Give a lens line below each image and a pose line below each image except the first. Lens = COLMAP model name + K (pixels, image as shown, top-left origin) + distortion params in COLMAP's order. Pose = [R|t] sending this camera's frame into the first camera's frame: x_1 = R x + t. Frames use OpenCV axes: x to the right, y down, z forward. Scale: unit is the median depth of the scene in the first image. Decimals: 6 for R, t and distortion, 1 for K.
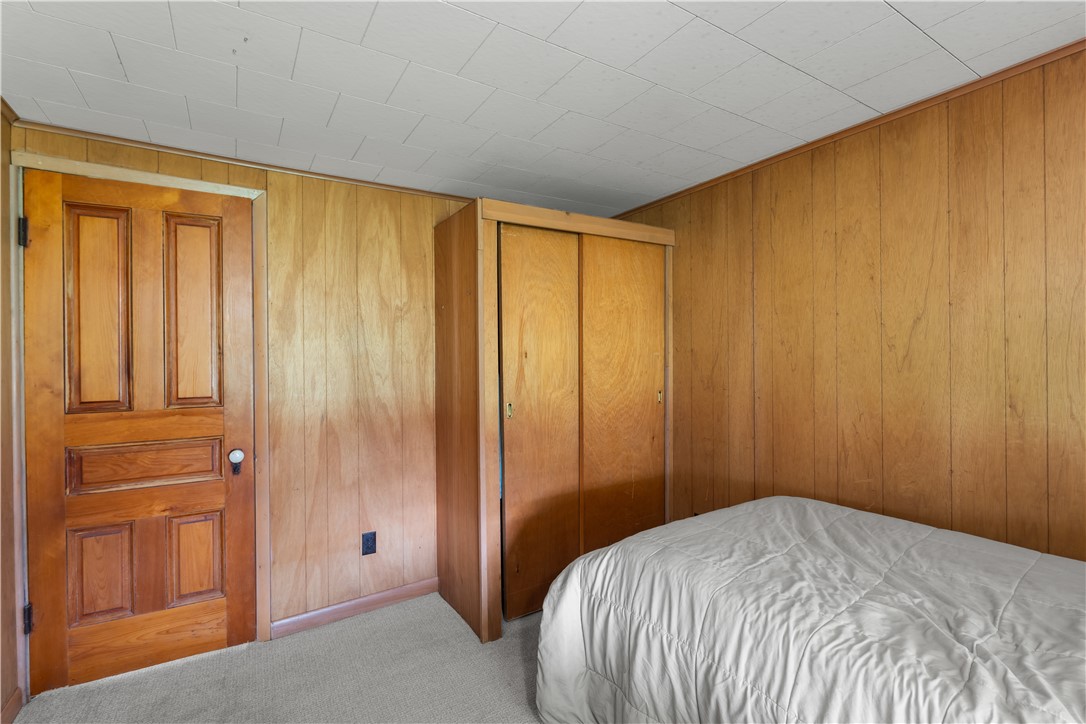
lens RADIAL K [[482.6, 0, 545.7], [0, 482.6, 353.0], [0, 0, 1]] dist [-0.005173, 0.001654]
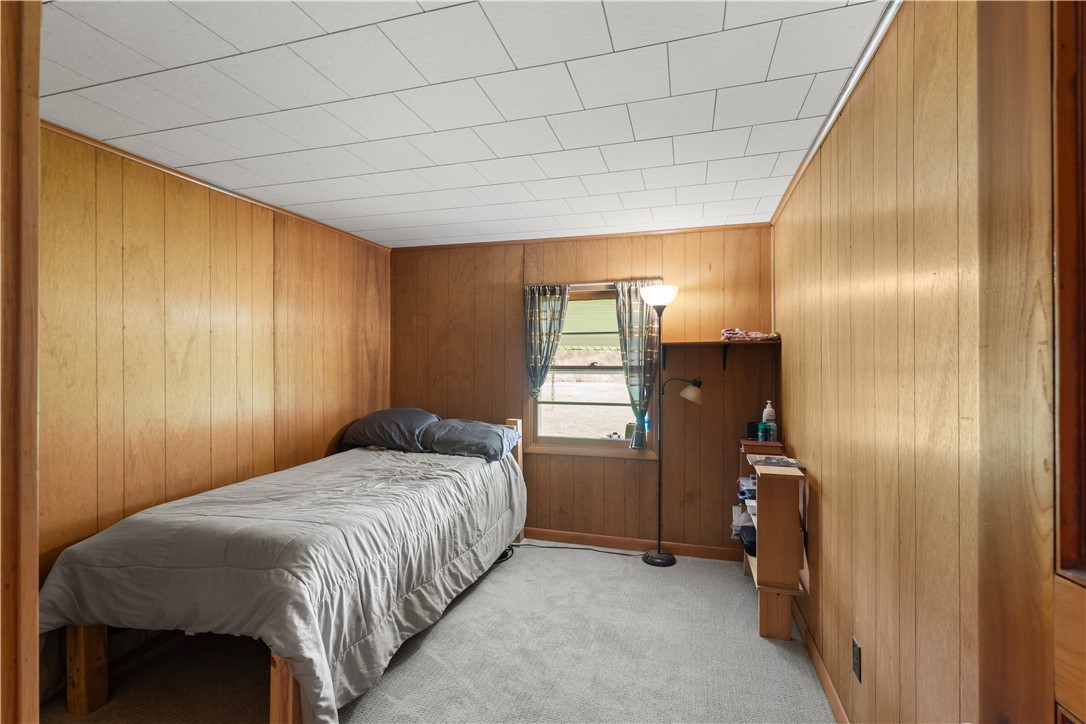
lens RADIAL K [[482.6, 0, 547.0], [0, 482.6, 364.9], [0, 0, 1]] dist [-0.005173, 0.001654]
pose [[-0.649028, 0.009145, 0.760710, -0.812868], [0.008669, 0.999952, -0.004626, 0.011260], [-0.760715, 0.003592, -0.649076, 1.066193]]
